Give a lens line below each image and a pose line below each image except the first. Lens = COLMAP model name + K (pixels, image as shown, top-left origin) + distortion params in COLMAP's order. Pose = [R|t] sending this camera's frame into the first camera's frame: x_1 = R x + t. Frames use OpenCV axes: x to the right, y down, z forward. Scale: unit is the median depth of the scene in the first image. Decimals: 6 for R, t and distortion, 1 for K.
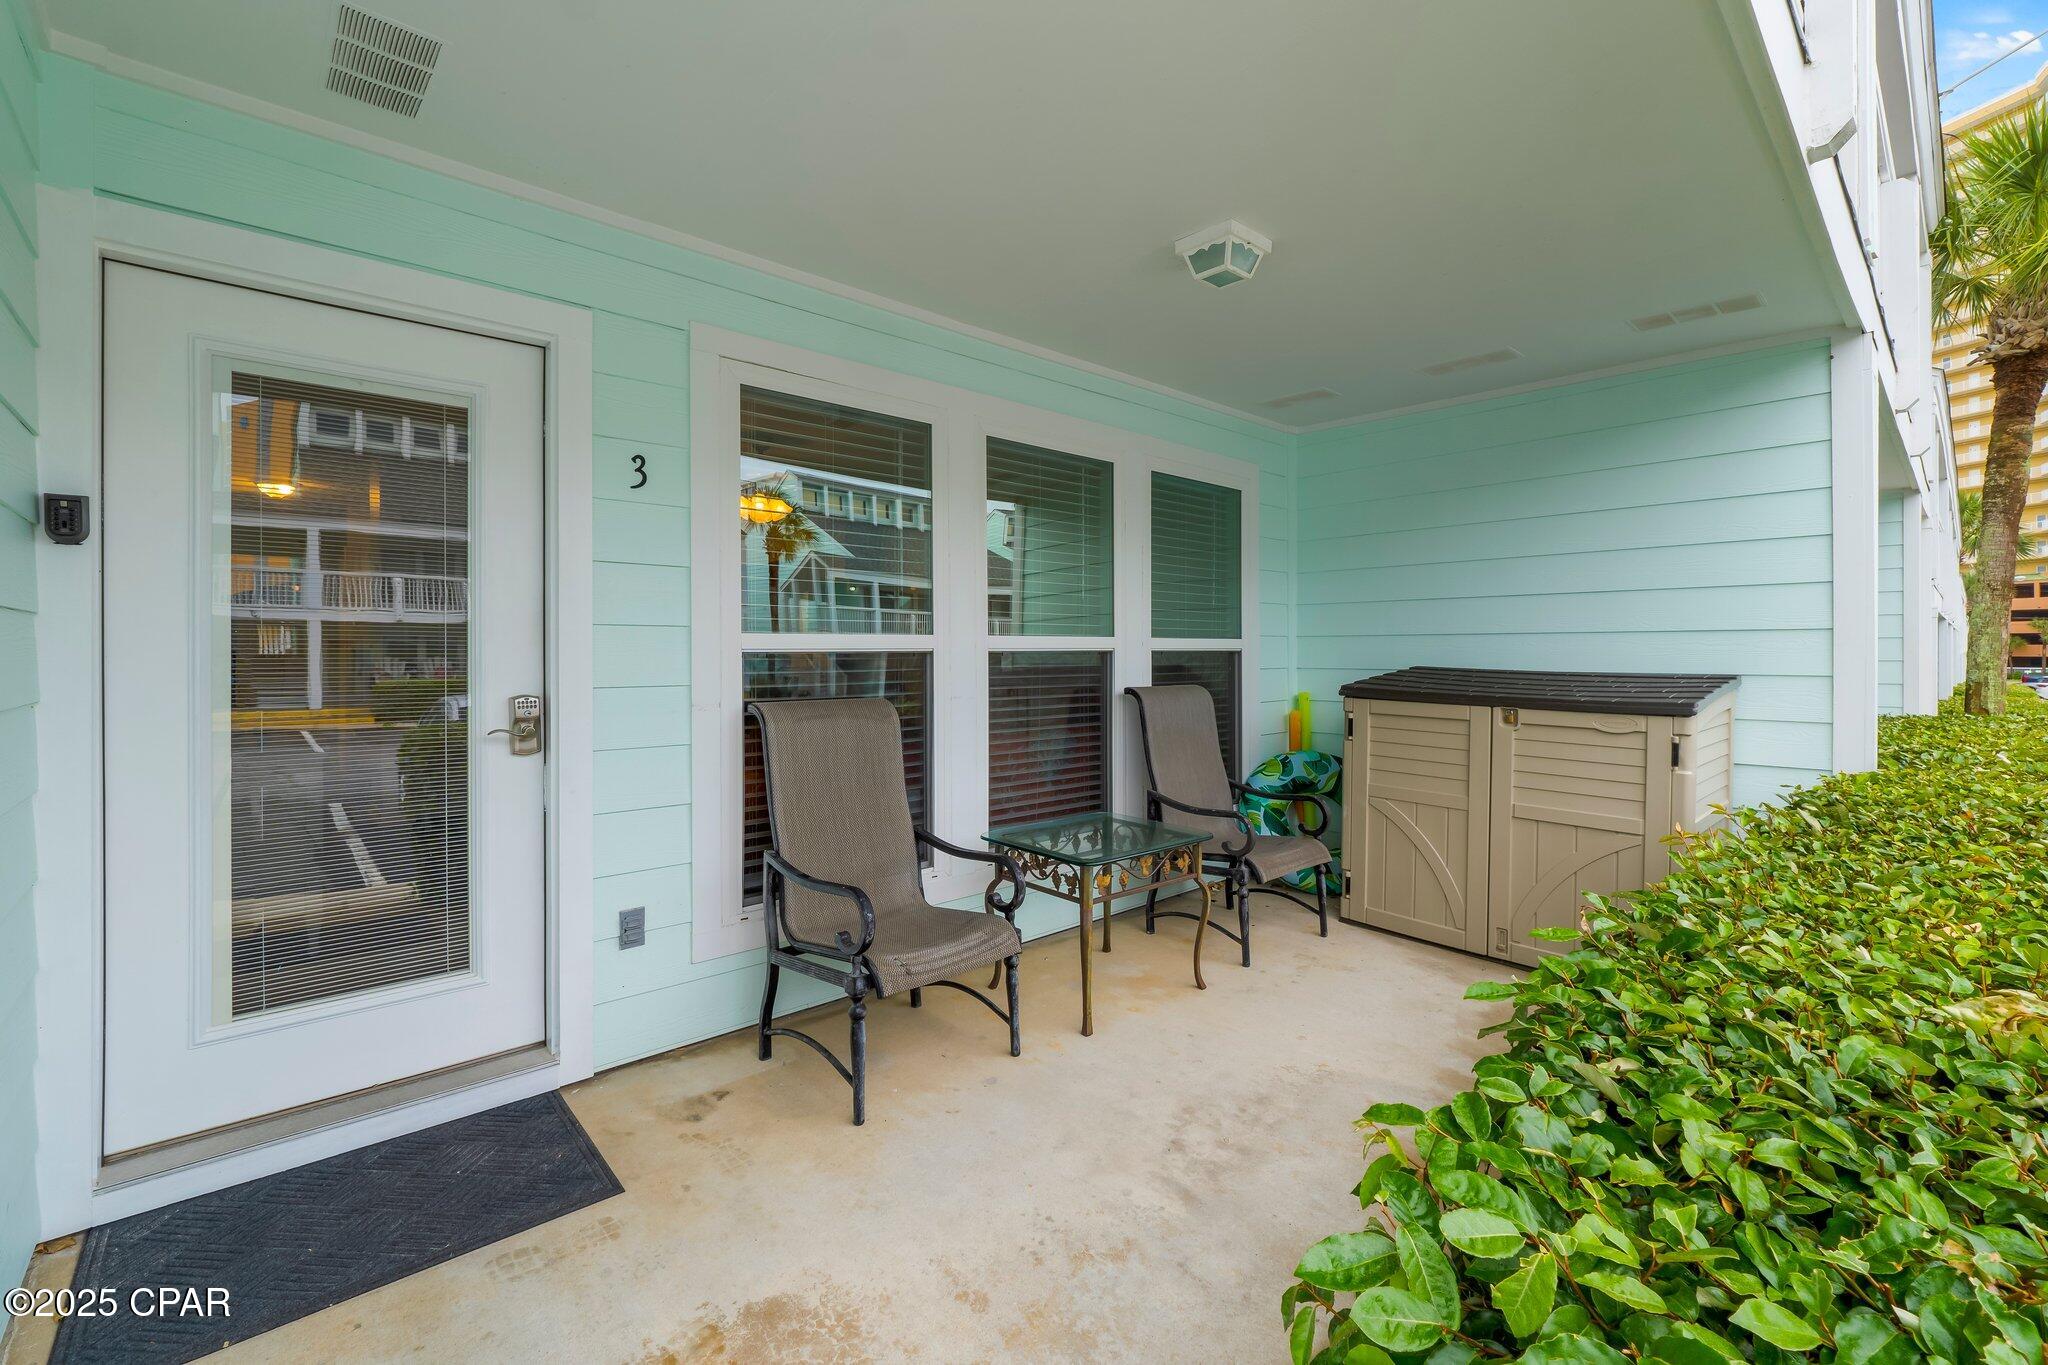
lens RADIAL K [[864.7, 0, 1024.8], [0, 864.7, 655.3], [0, 0, 1]] dist [-0.009723, 0.001316]
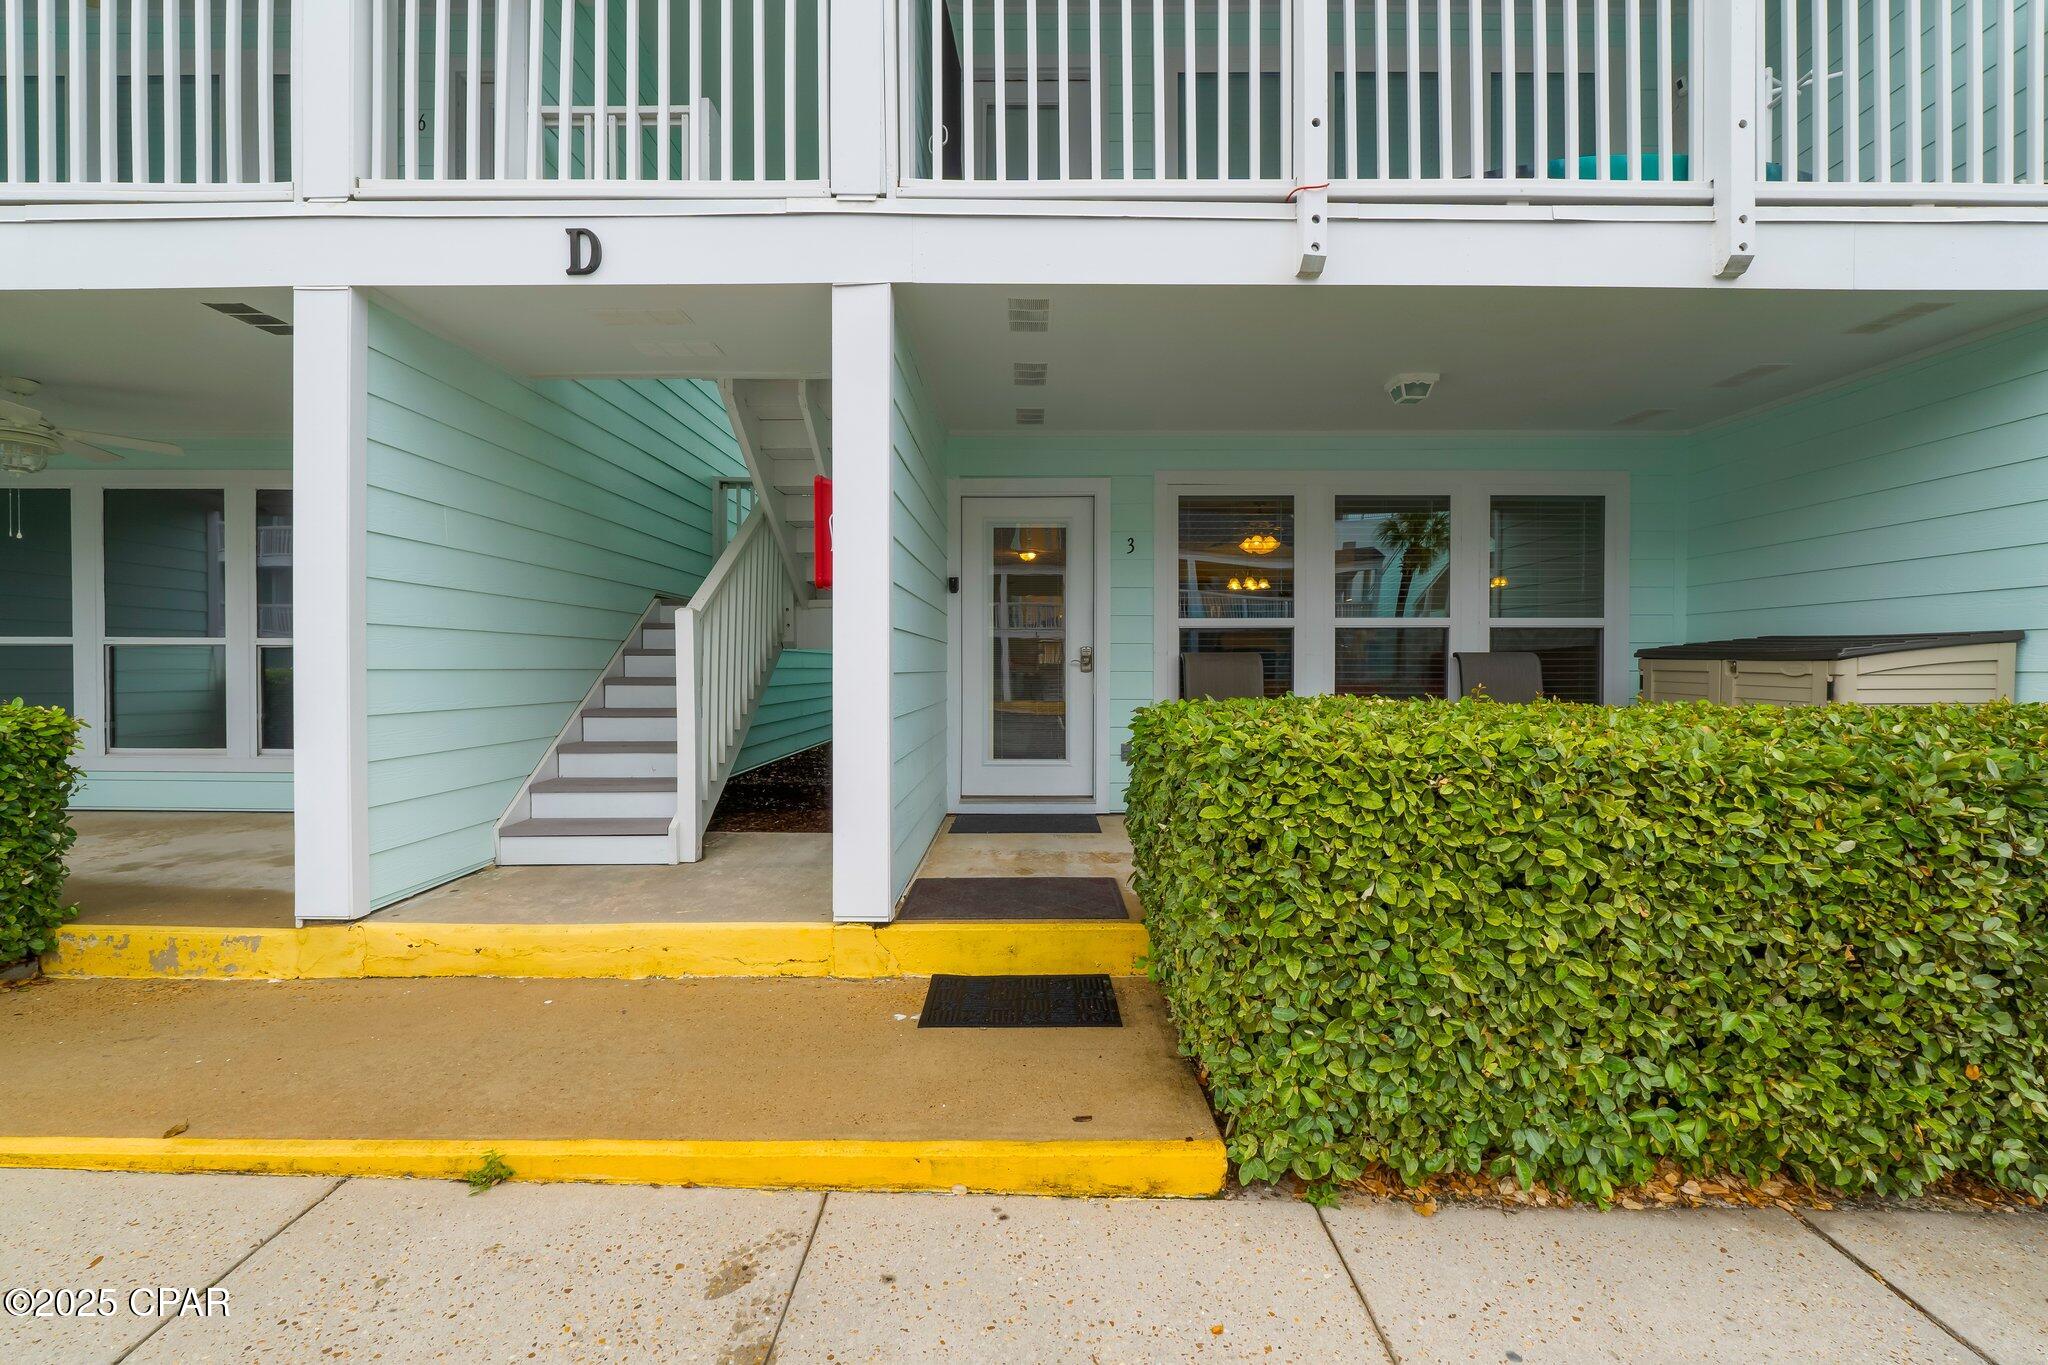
lens RADIAL K [[864.7, 0, 1031.1], [0, 864.7, 677.2], [0, 0, 1]] dist [-0.009723, 0.001316]
pose [[0.738625, 0.009830, -0.674045, 0.716712], [-0.004278, 0.999942, 0.009895, 0.085326], [0.674103, -0.004425, 0.738624, -0.670285]]
